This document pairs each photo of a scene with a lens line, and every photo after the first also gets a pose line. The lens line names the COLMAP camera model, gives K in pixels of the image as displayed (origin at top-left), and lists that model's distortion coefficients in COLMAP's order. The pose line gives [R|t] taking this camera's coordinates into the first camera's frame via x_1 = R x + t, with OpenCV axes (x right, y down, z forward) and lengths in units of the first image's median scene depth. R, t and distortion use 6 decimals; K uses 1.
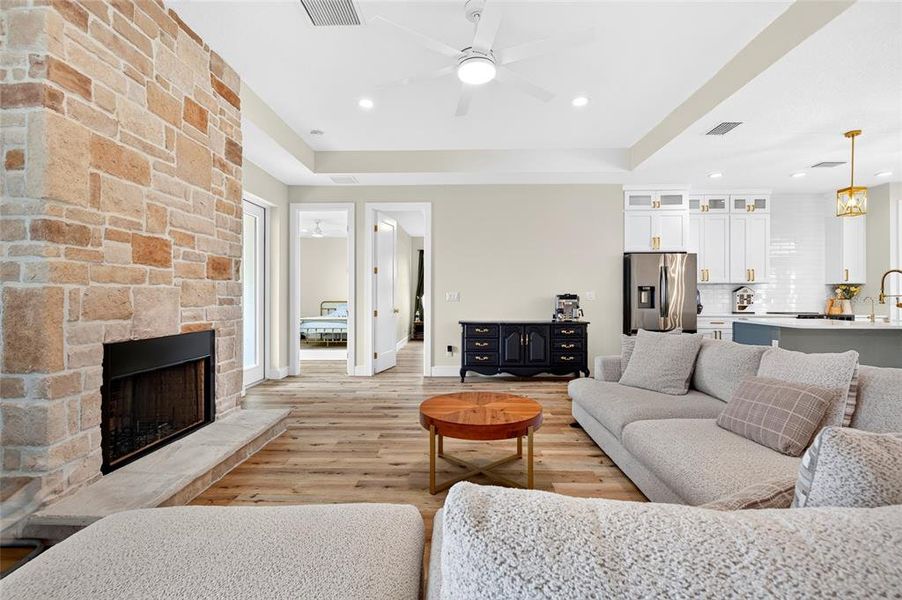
lens RADIAL K [[410.3, 0, 452.3], [0, 410.3, 294.7], [0, 0, 1]] dist [-0.001851, -0.000014]
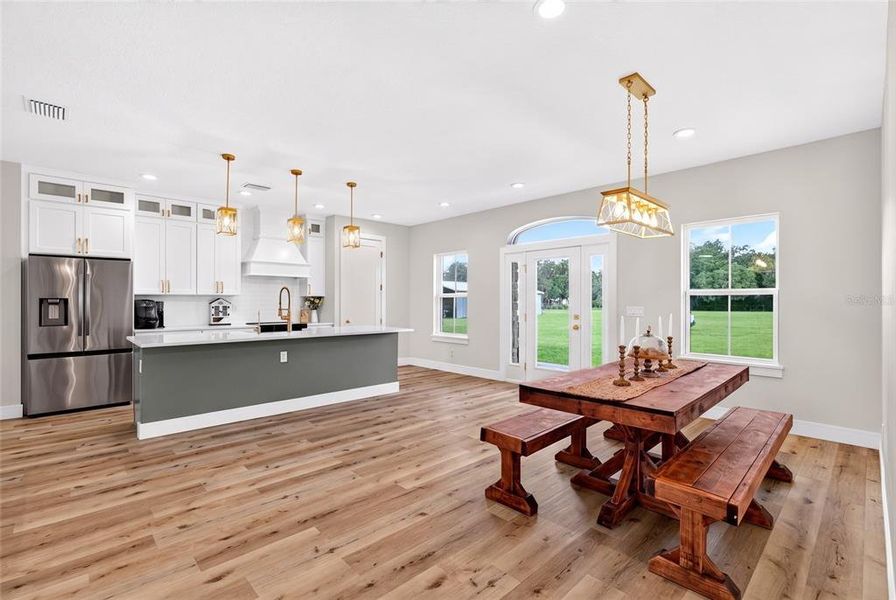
lens RADIAL K [[406.8, 0, 449.9], [0, 406.8, 300.7], [0, 0, 1]] dist [-0.001907, 0.000044]
pose [[0.697804, 0.000877, 0.716288, 0.713807], [-0.002281, 0.999997, 0.000998, -0.029940], [-0.716285, -0.002330, 0.697804, -0.156935]]
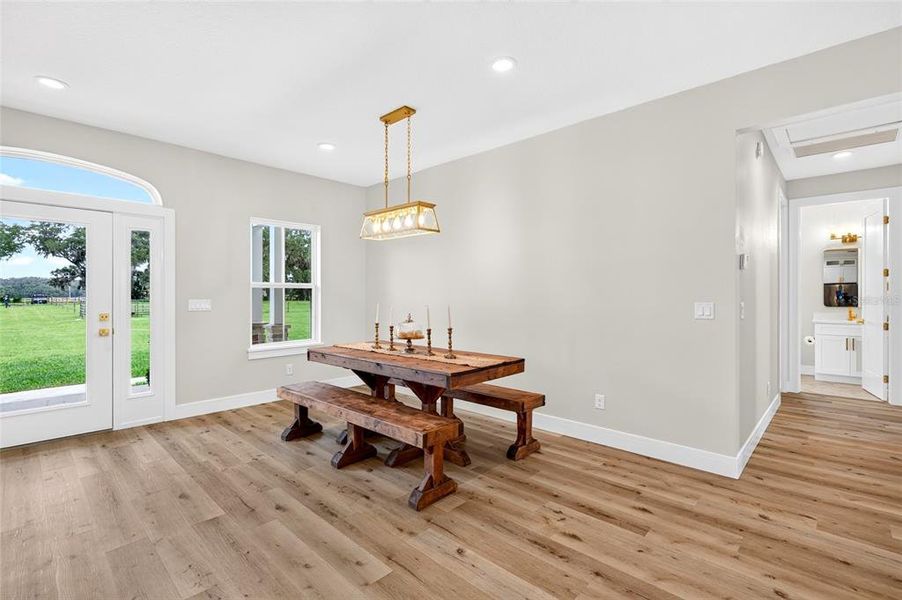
lens RADIAL K [[412.5, 0, 453.6], [0, 412.5, 297.4], [0, 0, 1]] dist [-0.001901, -0.000318]
pose [[-0.745791, -0.004823, 0.666162, 0.800585], [-0.002291, 0.999986, 0.004676, -0.024285], [-0.666176, 0.001961, -0.745792, 0.779647]]
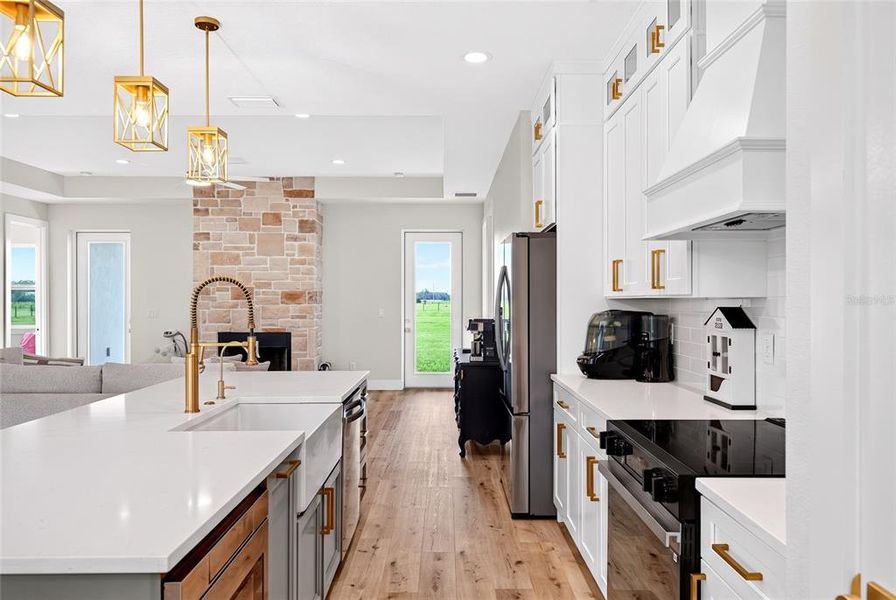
lens RADIAL K [[654.3, 0, 448.0], [0, 654.3, 300.0], [0, 0, 1]] dist [0.001228, 0.000369]
pose [[0.033591, -0.001095, -0.999435, 2.067724], [0.004095, 0.999991, -0.000958, -0.045502], [0.999427, -0.004060, 0.033595, 1.450250]]
